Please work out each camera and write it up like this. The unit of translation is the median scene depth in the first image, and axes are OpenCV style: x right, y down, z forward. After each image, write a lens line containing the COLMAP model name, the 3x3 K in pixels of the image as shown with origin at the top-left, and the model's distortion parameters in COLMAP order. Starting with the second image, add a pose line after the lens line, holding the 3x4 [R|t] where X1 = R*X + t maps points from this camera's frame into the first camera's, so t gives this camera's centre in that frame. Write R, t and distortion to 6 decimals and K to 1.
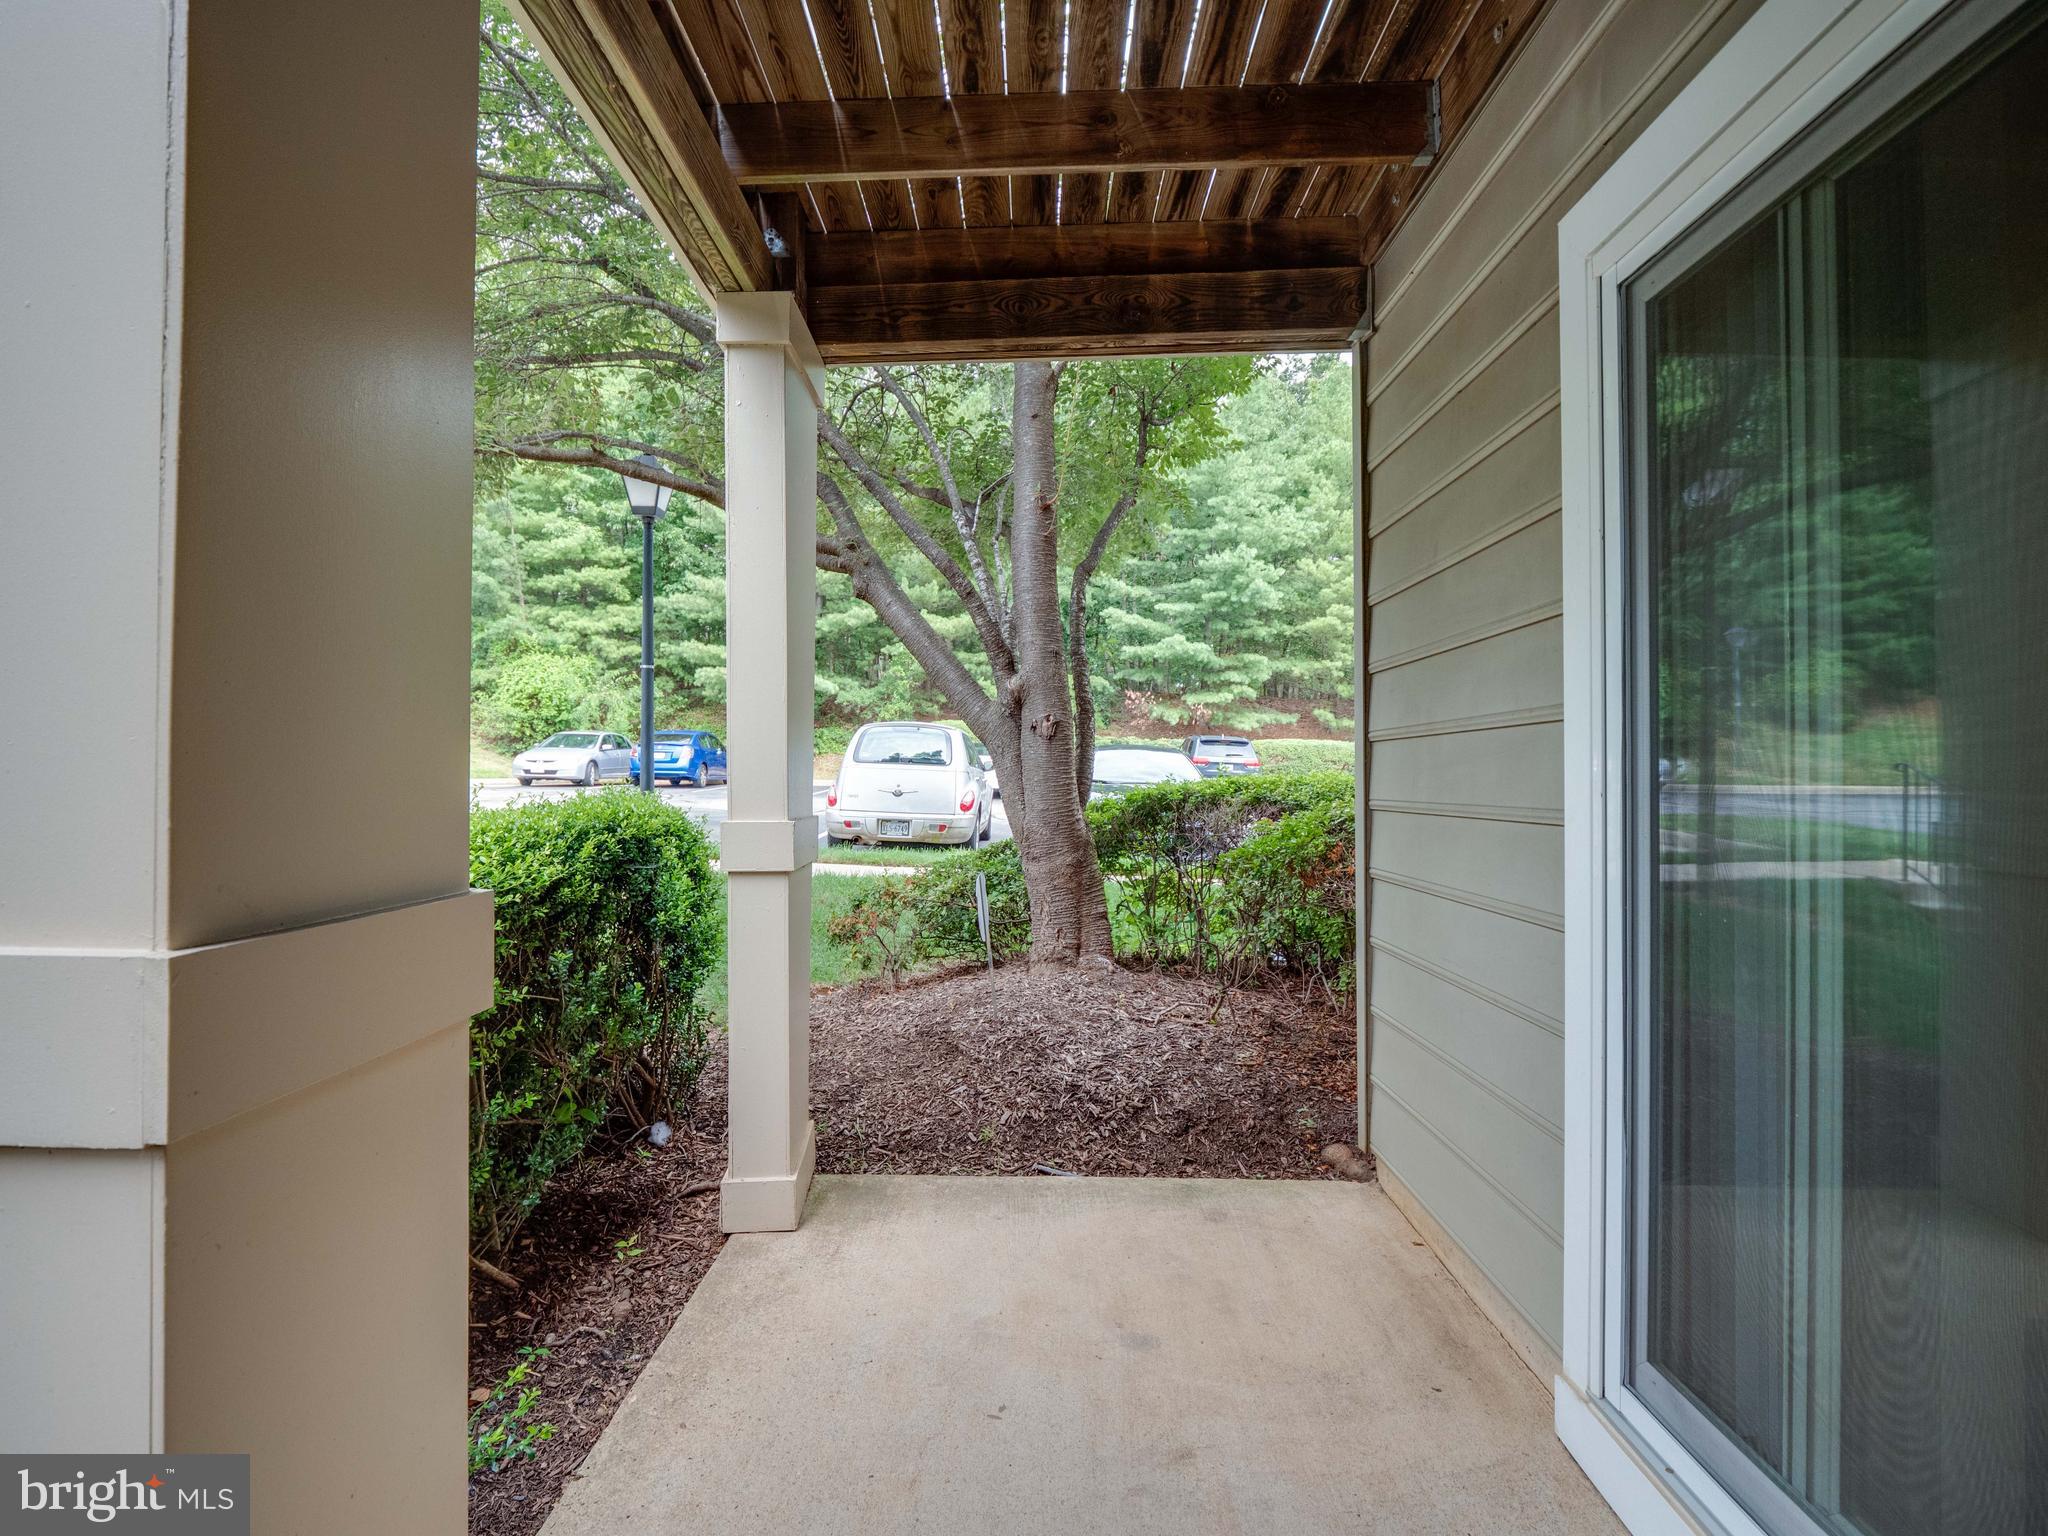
lens RADIAL K [[997.4, 0, 1016.0], [0, 997.4, 773.7], [0, 0, 1]] dist [-0.005574, -0.006383]
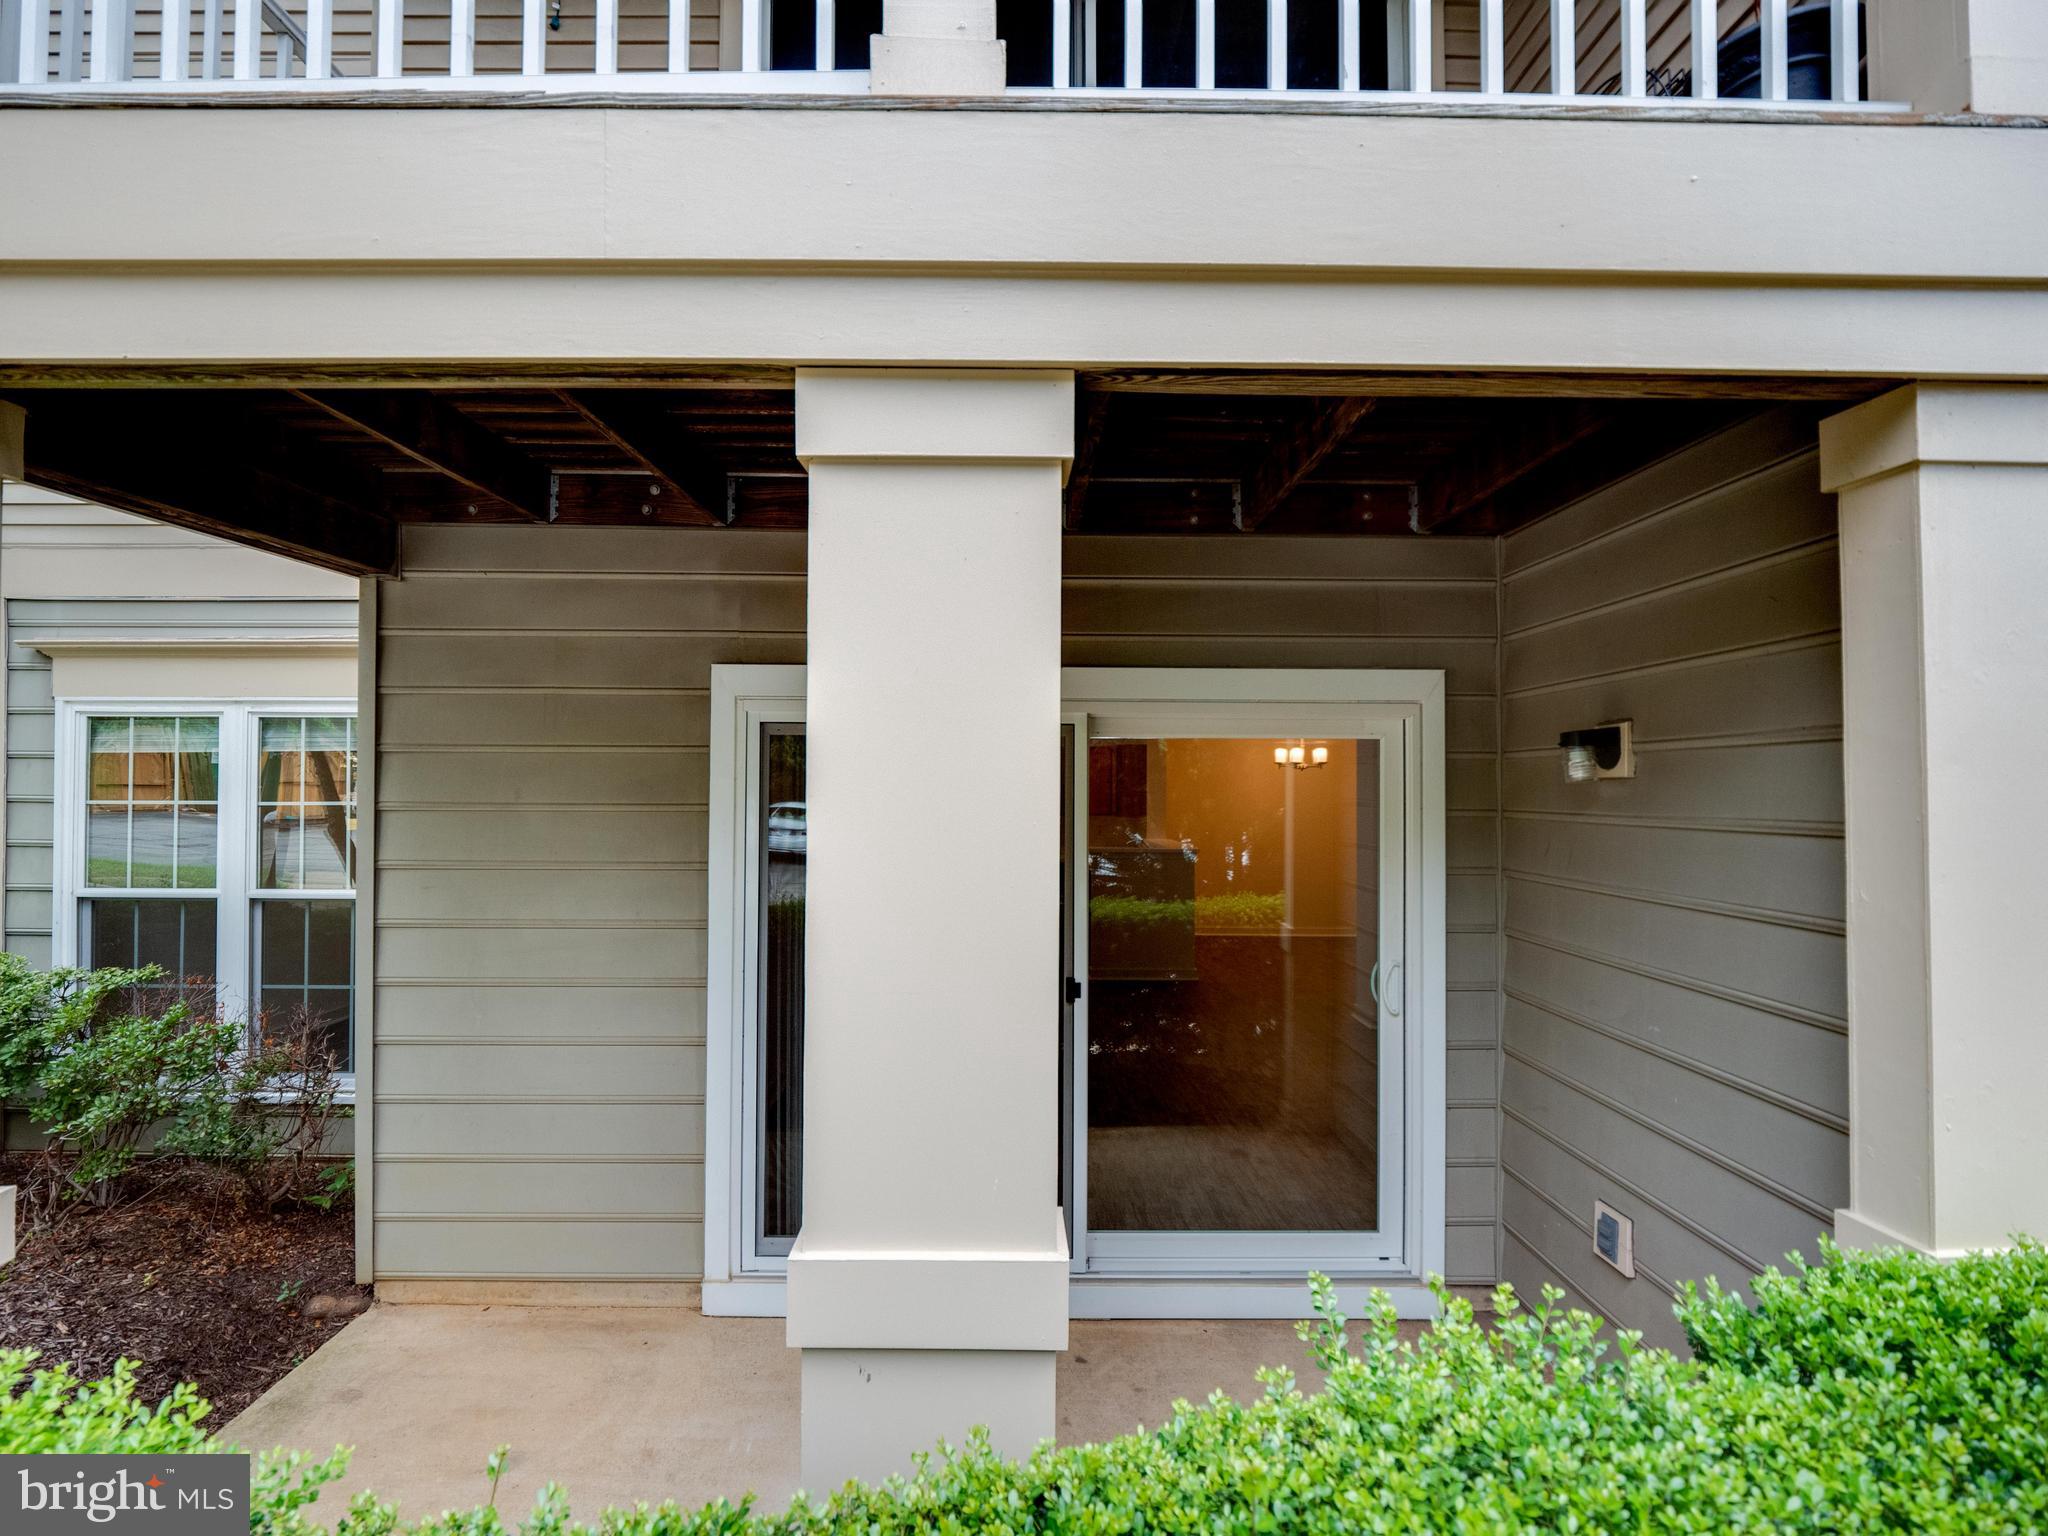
lens RADIAL K [[997.4, 0, 1019.7], [0, 997.4, 762.8], [0, 0, 1]] dist [-0.005574, -0.006383]
pose [[-0.031789, 0.010268, 0.999442, -1.033031], [-0.012423, 0.999866, -0.010668, -0.273691], [-0.999417, -0.012755, -0.031657, 0.368943]]
